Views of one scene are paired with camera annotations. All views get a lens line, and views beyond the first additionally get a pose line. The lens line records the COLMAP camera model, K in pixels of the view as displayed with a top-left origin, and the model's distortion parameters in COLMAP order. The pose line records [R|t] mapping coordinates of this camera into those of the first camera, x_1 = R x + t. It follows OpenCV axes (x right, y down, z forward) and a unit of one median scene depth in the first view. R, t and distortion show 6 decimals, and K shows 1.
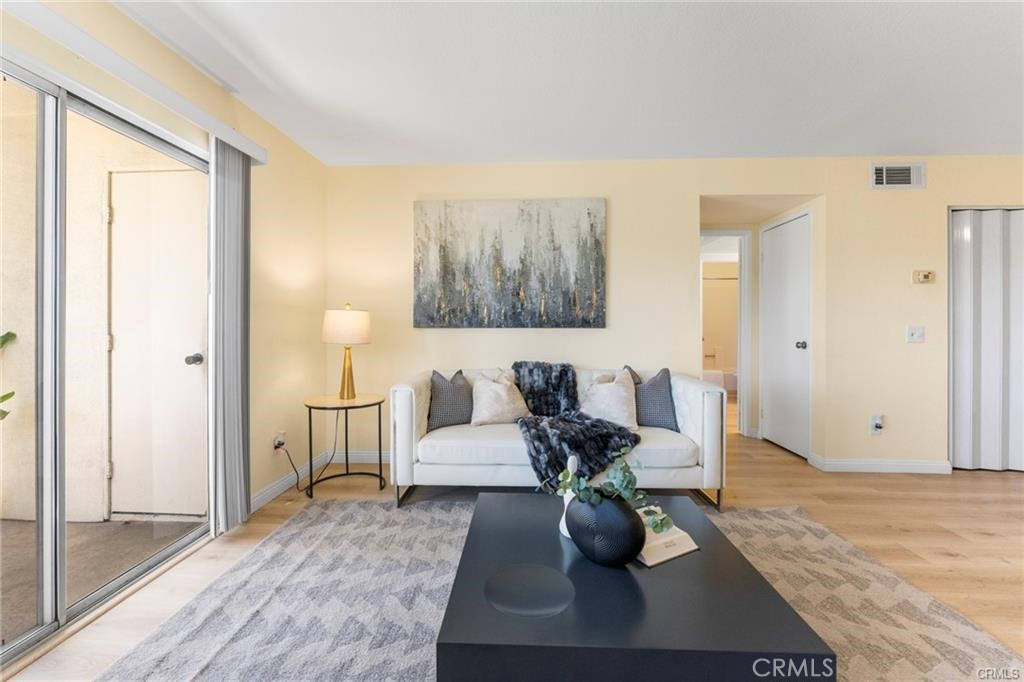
lens RADIAL K [[436.5, 0, 508.0], [0, 436.5, 323.6], [0, 0, 1]] dist [-0.002470, -0.000302]
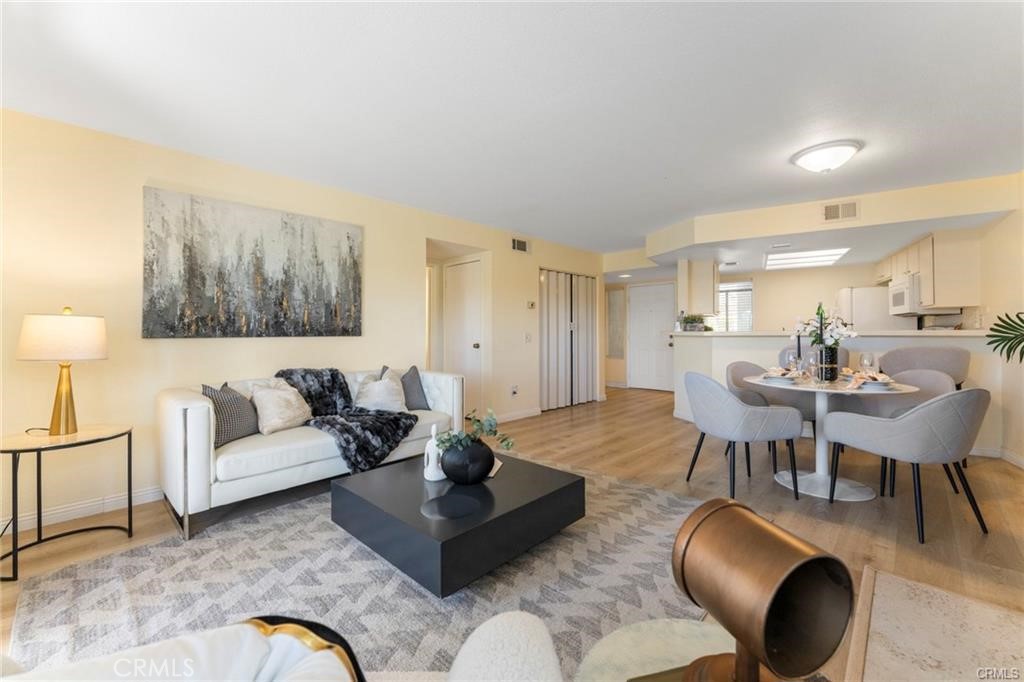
lens RADIAL K [[416.6, 0, 510.4], [0, 416.6, 326.9], [0, 0, 1]] dist [0.000034, 0.000040]
pose [[0.657002, 0.005350, 0.753870, -0.361488], [0.004584, 0.999928, -0.011091, -0.000257], [-0.753875, 0.010742, 0.656930, -0.045987]]
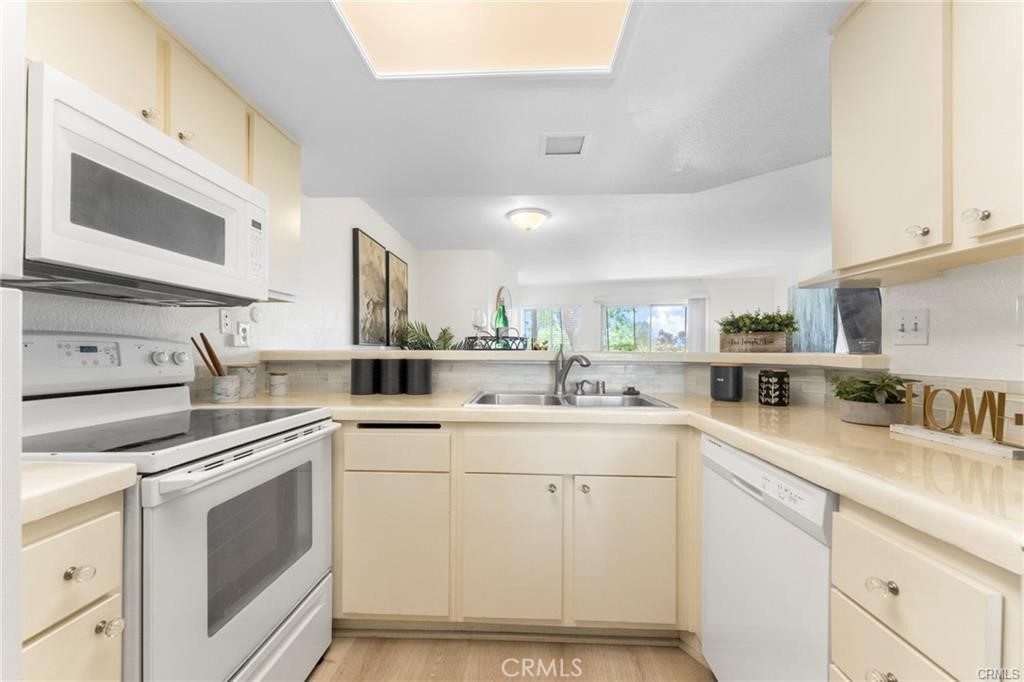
lens RADIAL K [[408.9, 0, 508.3], [0, 408.9, 346.4], [0, 0, 1]] dist [0.000085, -0.000053]
pose [[-0.242324, -0.009882, -0.970145, 1.840985], [-0.005234, 0.999947, -0.008878, -0.002720], [0.970181, 0.002926, -0.242363, 0.258071]]
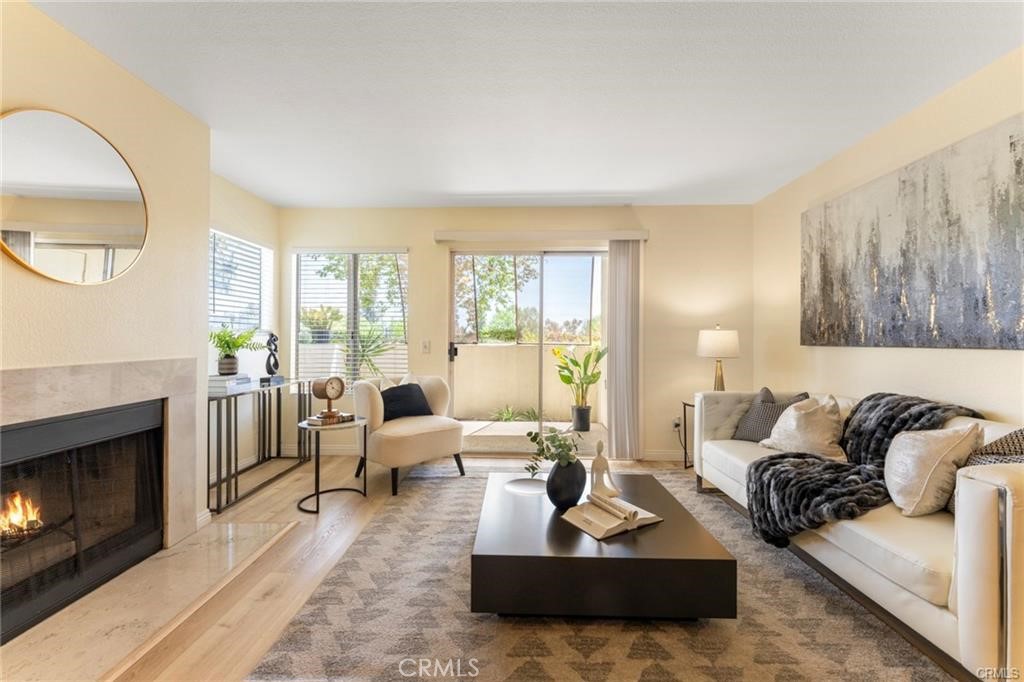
lens RADIAL K [[417.7, 0, 504.8], [0, 417.7, 338.6], [0, 0, 1]] dist [-0.000217, -0.000323]
pose [[0.013562, -0.003272, -0.999903, 0.704860], [-0.004220, 0.999986, -0.003329, 0.000312], [0.999899, 0.004264, 0.013548, 0.345545]]
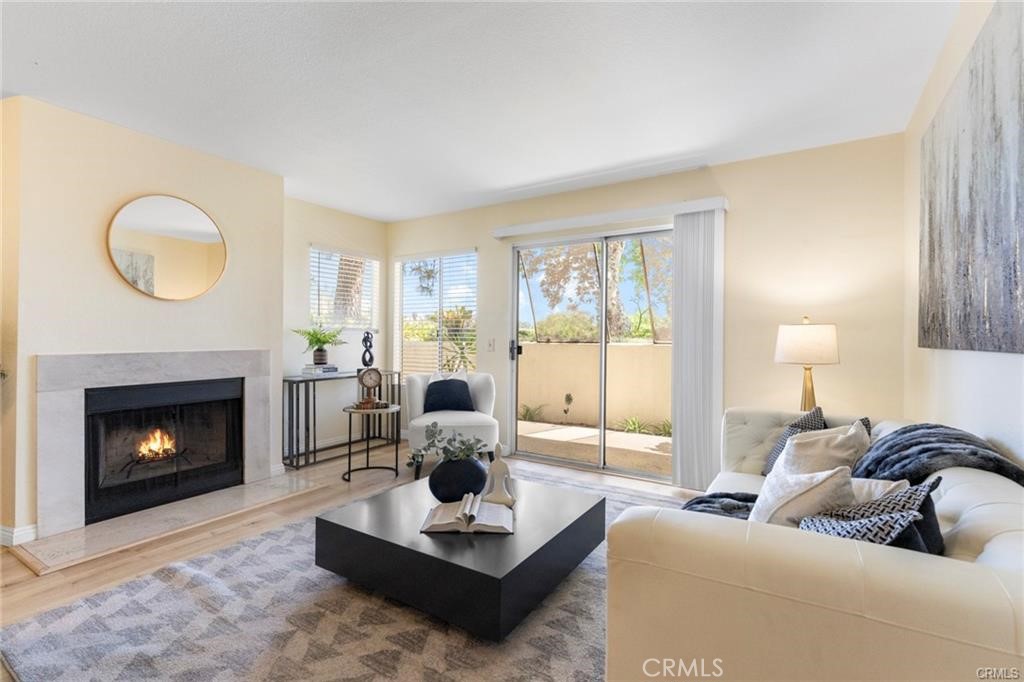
lens RADIAL K [[469.2, 0, 509.1], [0, 469.2, 338.2], [0, 0, 1]] dist [-0.002390, -0.000204]
pose [[-0.498100, -0.003712, -0.867112, 0.649966], [-0.007911, 0.999969, 0.000264, 0.001505], [0.867084, 0.006991, -0.498113, 0.843876]]
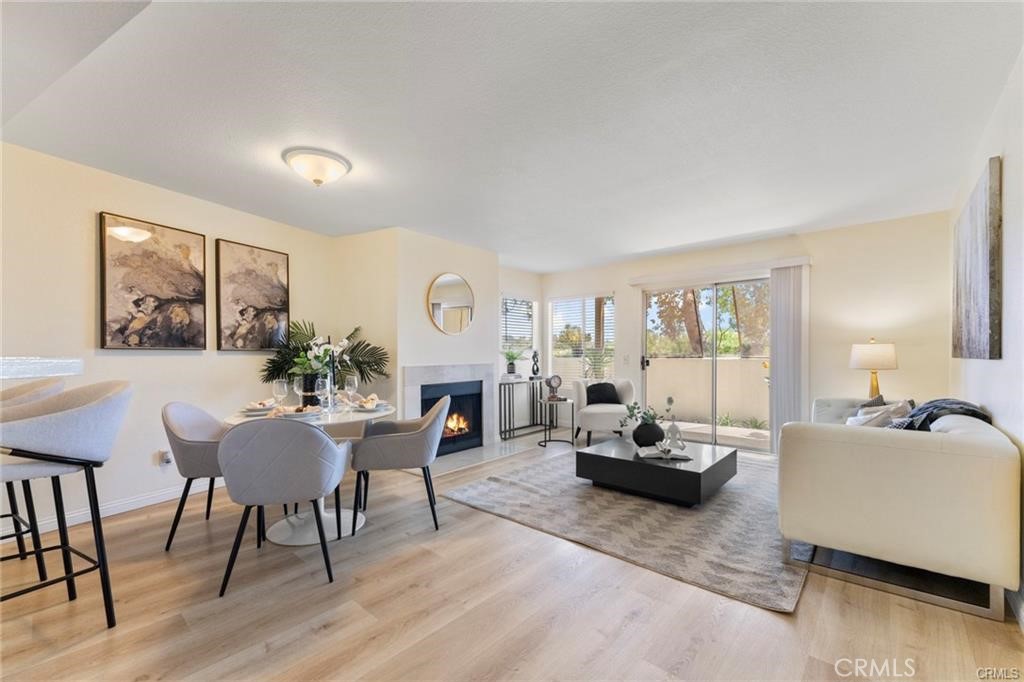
lens RADIAL K [[420.3, 0, 504.8], [0, 420.3, 358.0], [0, 0, 1]] dist [0.001463, 0.000020]
pose [[-0.632672, 0.006630, -0.774391, 1.154535], [0.002079, 0.999974, 0.006862, 0.002146], [0.774417, 0.002731, -0.632670, 0.836155]]
